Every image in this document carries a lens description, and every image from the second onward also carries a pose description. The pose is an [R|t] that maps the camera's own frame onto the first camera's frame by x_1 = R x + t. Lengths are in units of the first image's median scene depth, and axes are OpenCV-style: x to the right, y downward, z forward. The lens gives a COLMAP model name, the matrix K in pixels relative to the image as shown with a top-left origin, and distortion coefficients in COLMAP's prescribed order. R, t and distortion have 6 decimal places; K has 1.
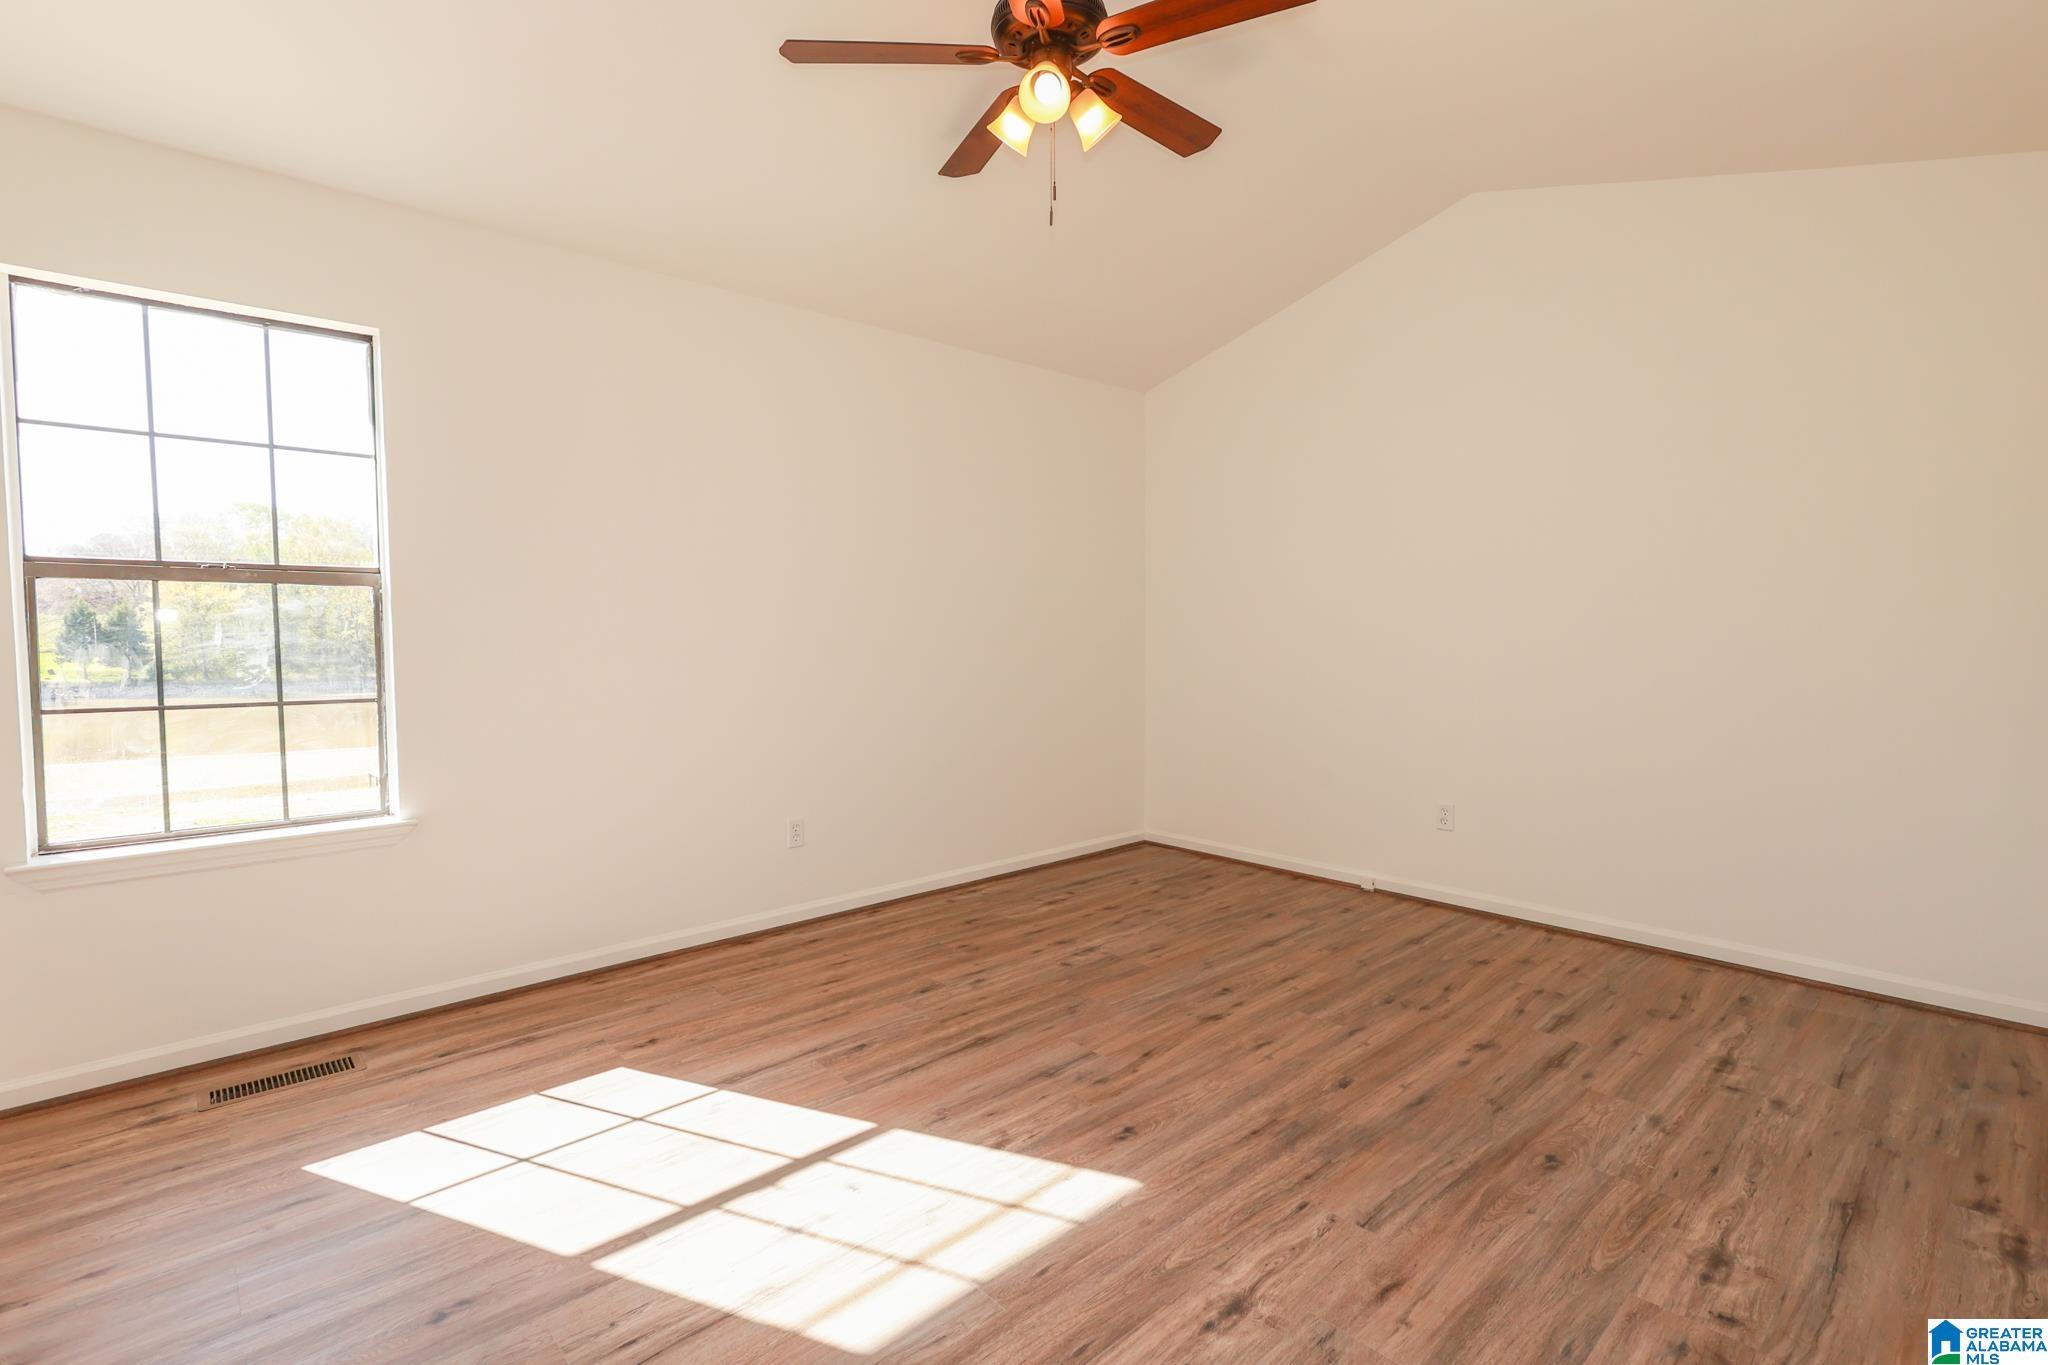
lens RADIAL K [[950.5, 0, 1036.1], [0, 950.5, 694.6], [0, 0, 1]] dist [-0.001621, 0.002042]
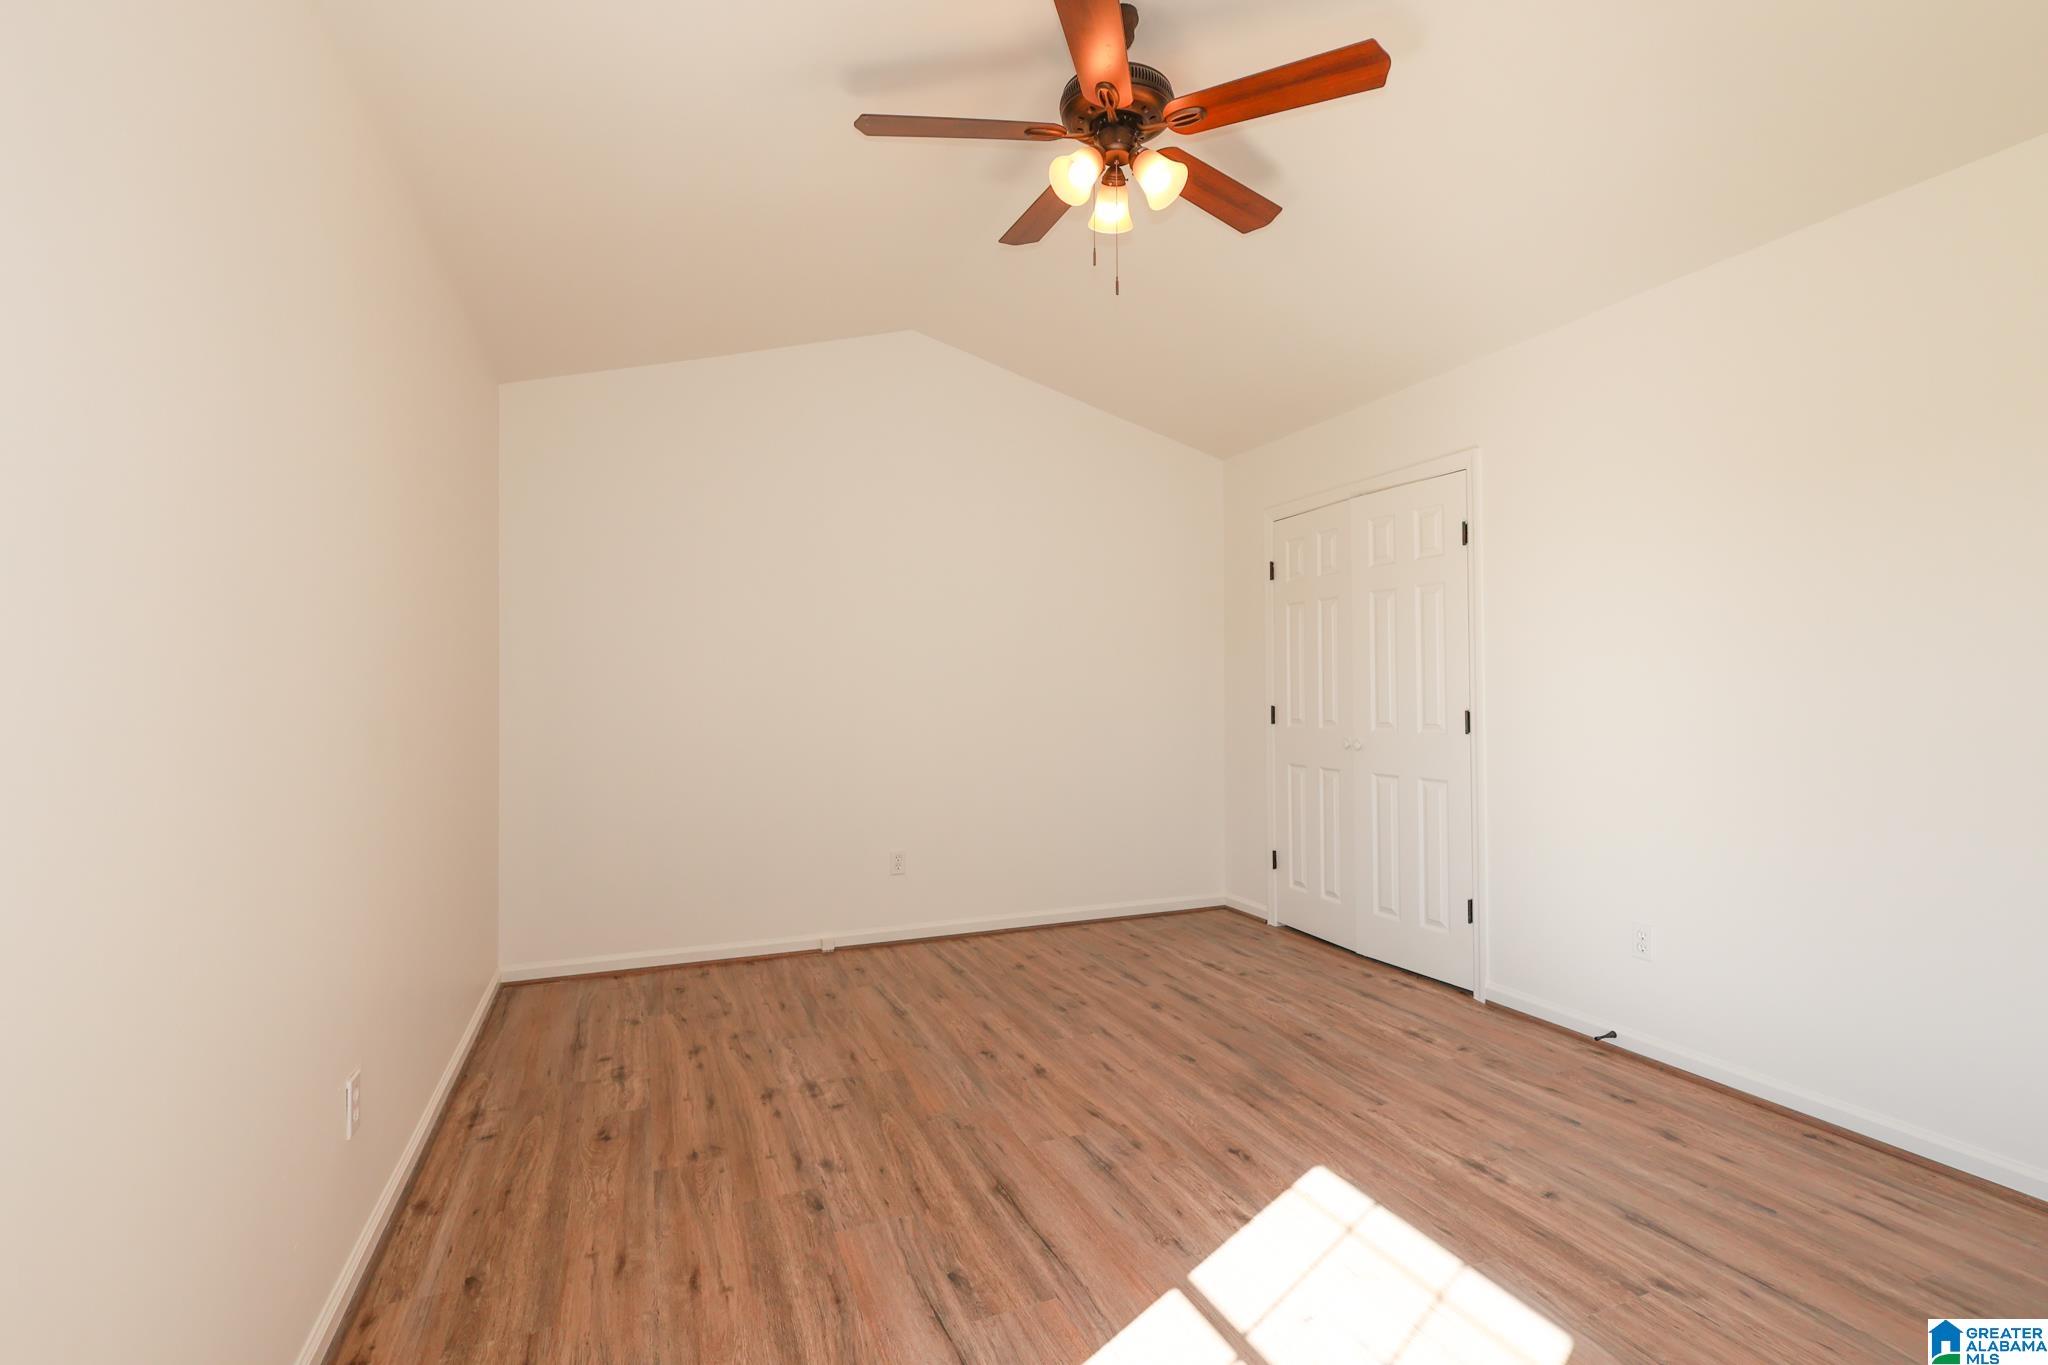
lens RADIAL K [[950.5, 0, 1043.6], [0, 950.5, 681.0], [0, 0, 1]] dist [-0.001621, 0.002042]
pose [[0.332488, 0.015379, 0.942982, -0.775421], [0.066584, 0.996989, -0.039737, -0.037951], [-0.940754, 0.075999, 0.330463, 0.619377]]
